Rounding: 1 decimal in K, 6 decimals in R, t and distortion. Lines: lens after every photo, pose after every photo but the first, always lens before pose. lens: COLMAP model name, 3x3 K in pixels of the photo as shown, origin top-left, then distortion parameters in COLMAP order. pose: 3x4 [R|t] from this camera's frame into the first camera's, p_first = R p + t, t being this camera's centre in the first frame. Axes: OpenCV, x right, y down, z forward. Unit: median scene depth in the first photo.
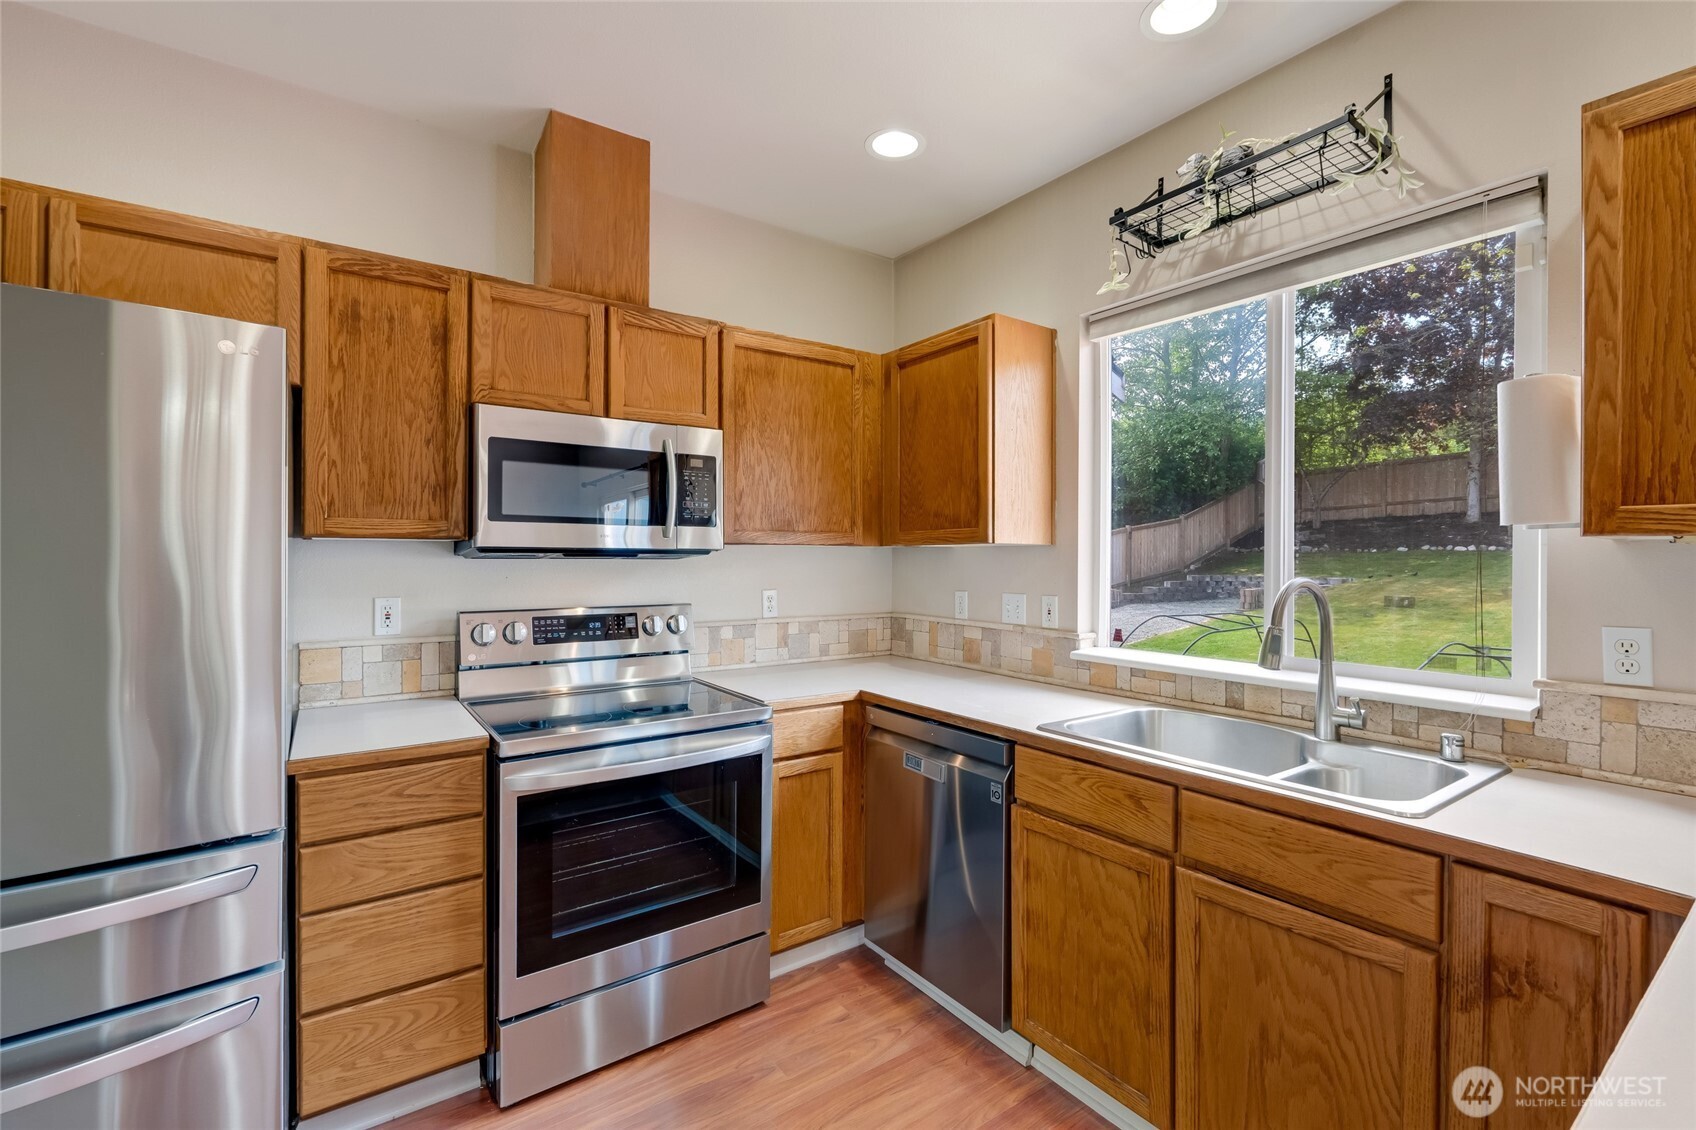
lens RADIAL K [[740.1, 0, 851.2], [0, 740.1, 564.6], [0, 0, 1]] dist [-0.001529, -0.000454]
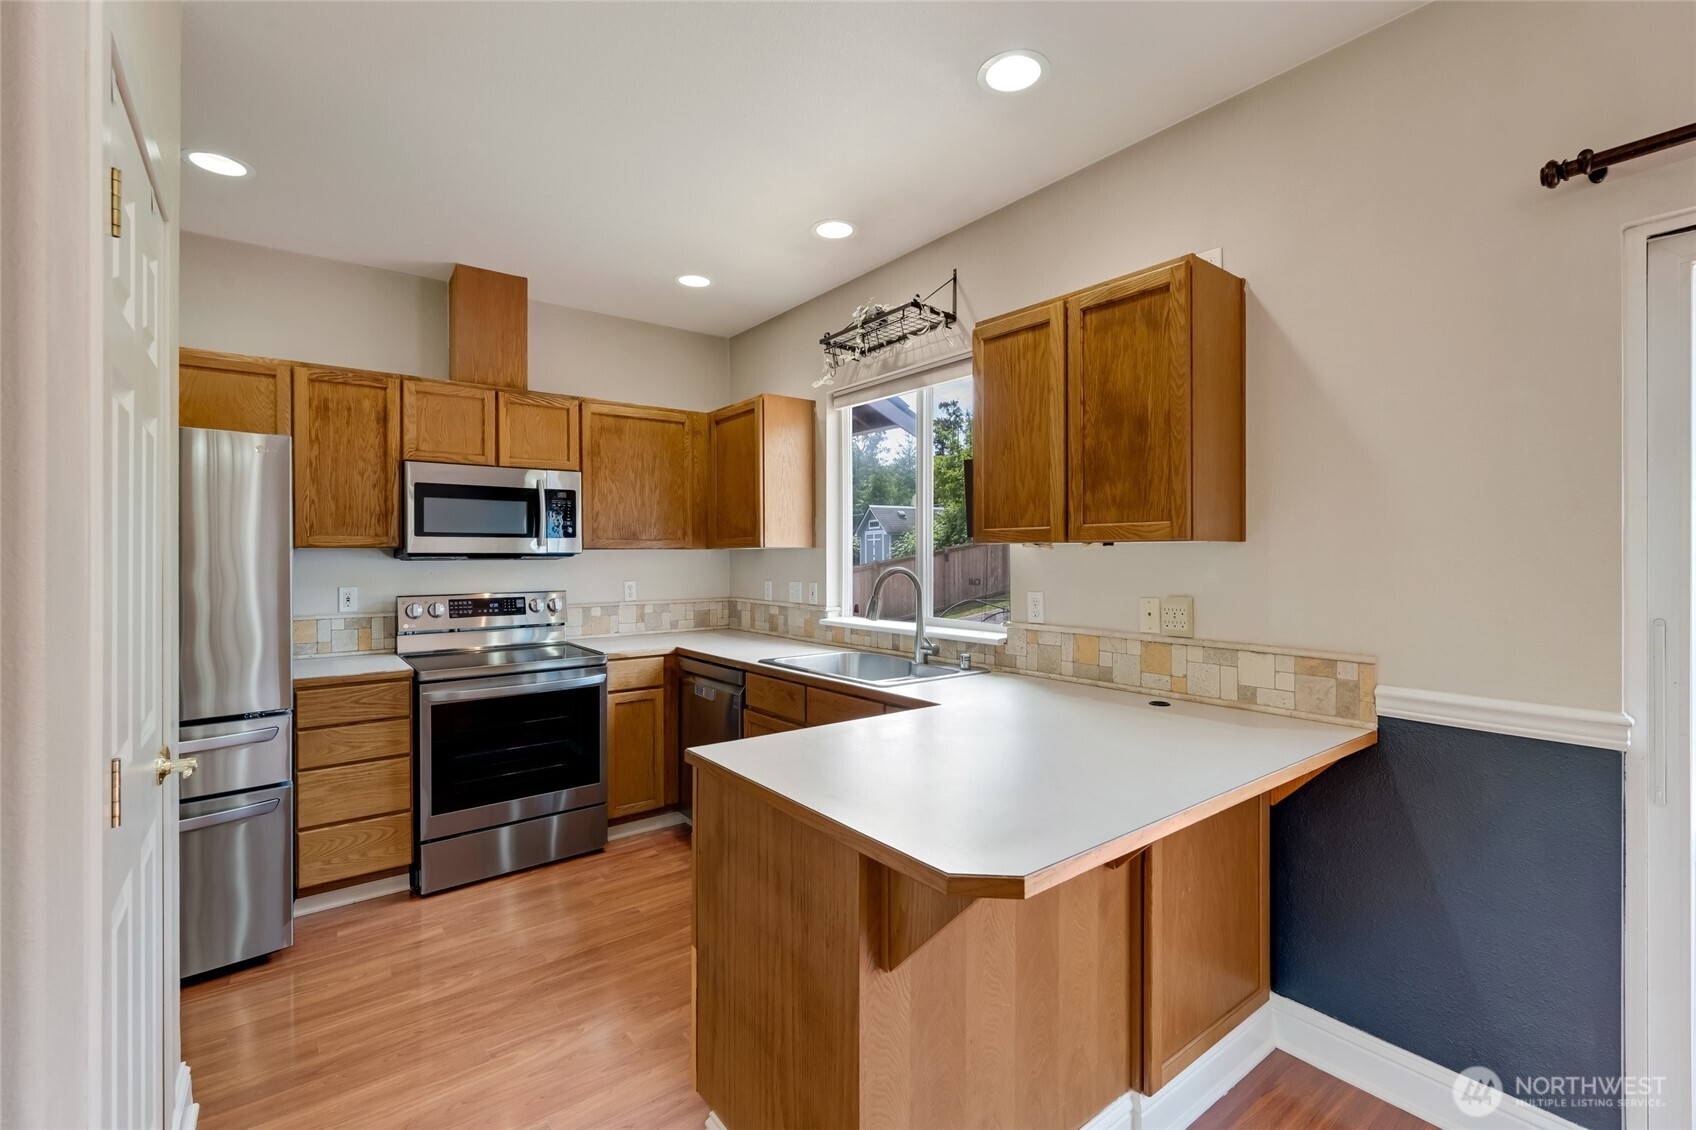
lens RADIAL K [[754.0, 0, 860.5], [0, 754.0, 561.1], [0, 0, 1]] dist [0.002502, -0.000050]
pose [[0.999163, -0.009228, 0.039854, 0.352295], [0.009318, 0.999954, -0.002077, 0.004435], [-0.039833, 0.002447, 0.999203, -0.573478]]
